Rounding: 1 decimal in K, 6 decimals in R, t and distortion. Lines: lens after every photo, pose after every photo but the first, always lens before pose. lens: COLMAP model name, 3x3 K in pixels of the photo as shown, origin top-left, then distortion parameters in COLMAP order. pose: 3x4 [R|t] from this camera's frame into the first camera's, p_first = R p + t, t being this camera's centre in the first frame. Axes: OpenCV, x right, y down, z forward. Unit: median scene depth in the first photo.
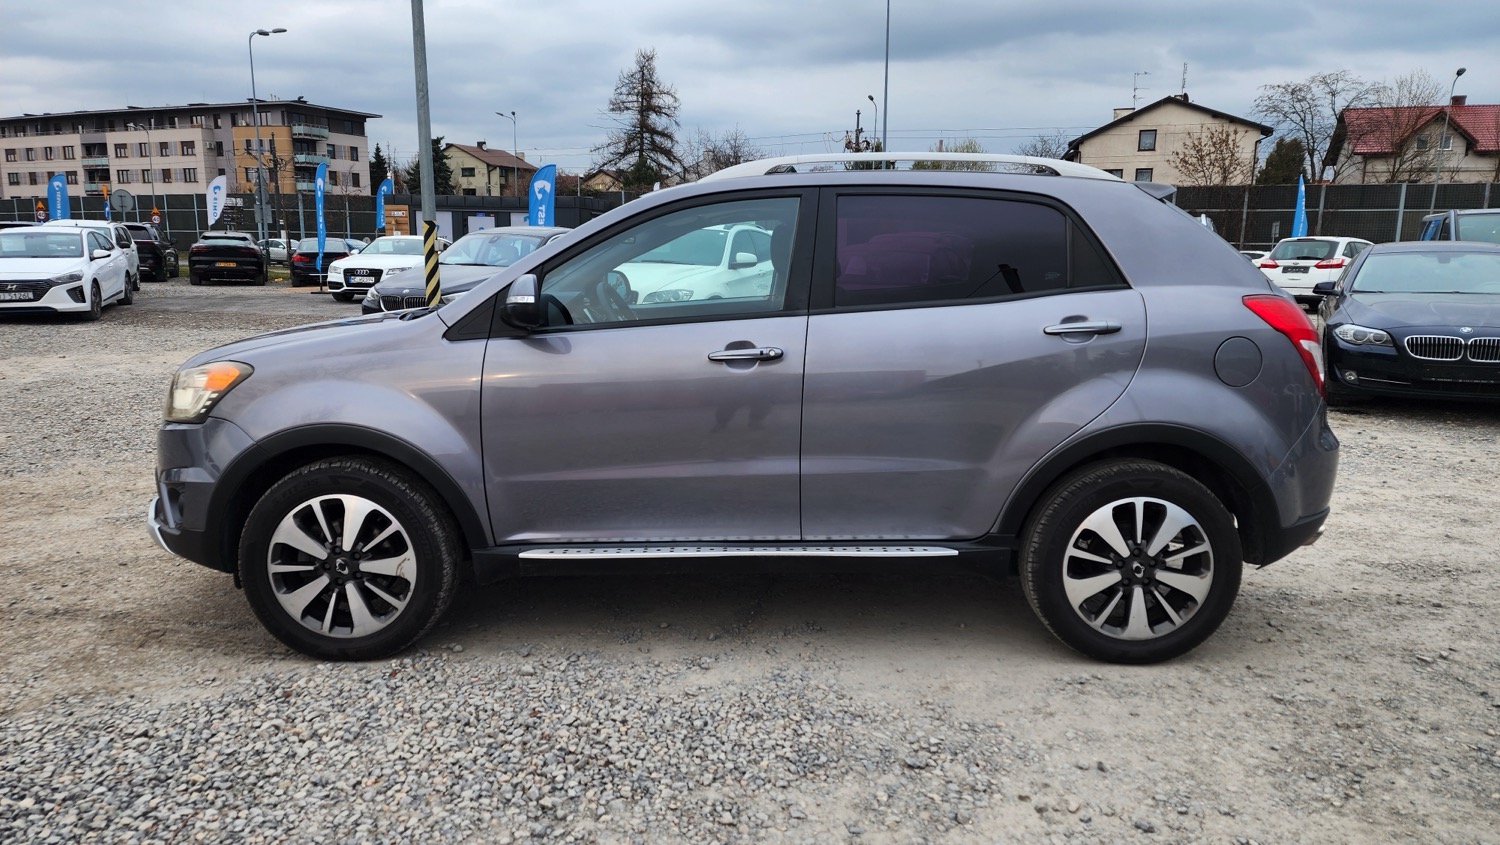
lens RADIAL K [[1001.0, 0, 750.0], [0, 1001.0, 422.5], [0, 0, 1]] dist [0.057788, -0.041950]
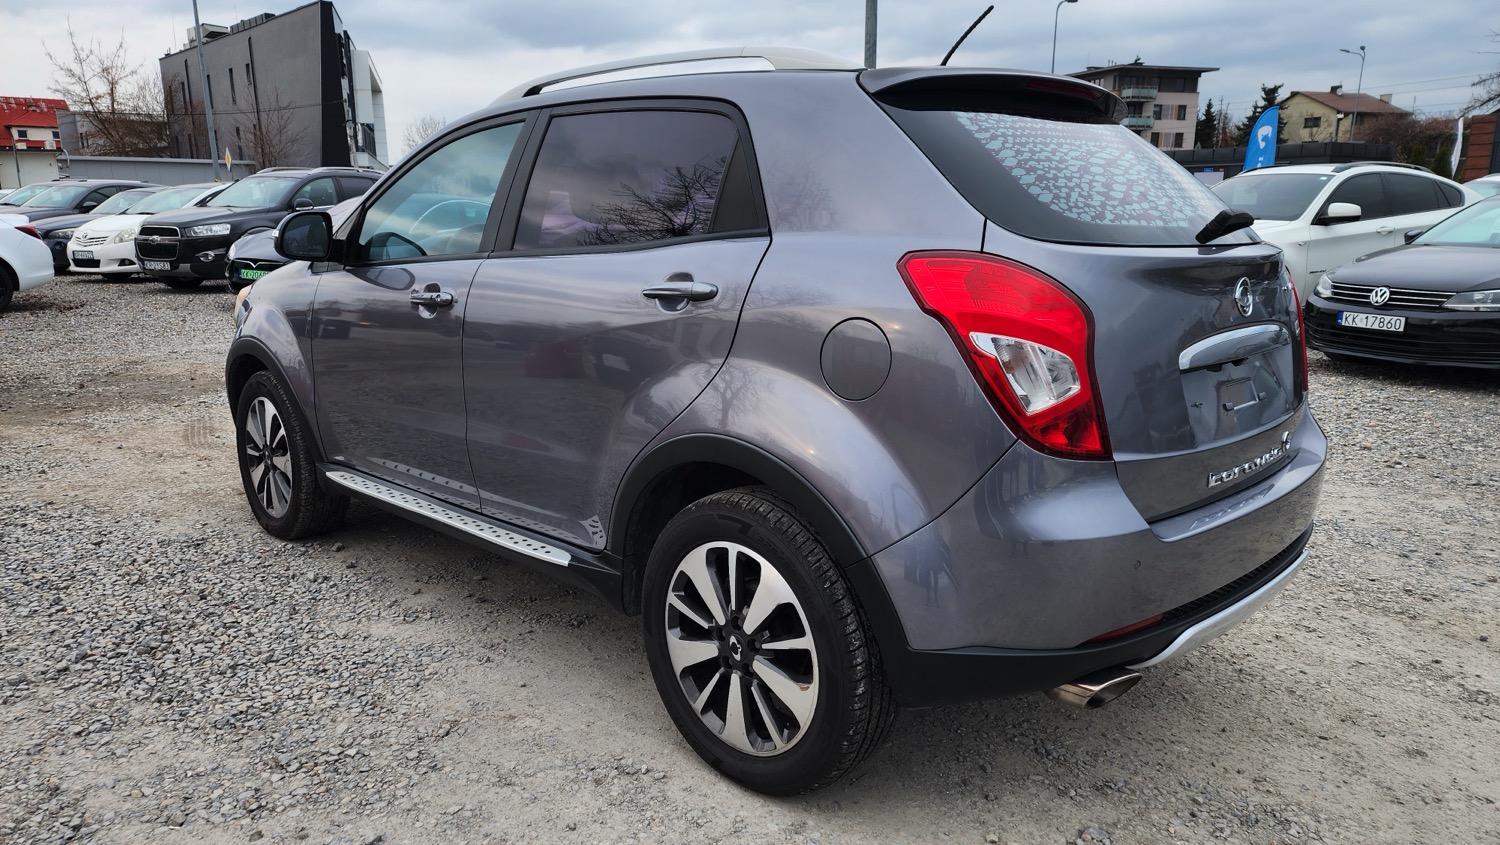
lens RADIAL K [[1014.1, 0, 750.0], [0, 1014.1, 422.5], [0, 0, 1]] dist [0.056080, -0.046520]
pose [[0.710567, 0.135103, -0.690537, 0.838058], [-0.113212, 0.990559, 0.077305, -0.058885], [0.694462, 0.023247, 0.719154, 0.505774]]
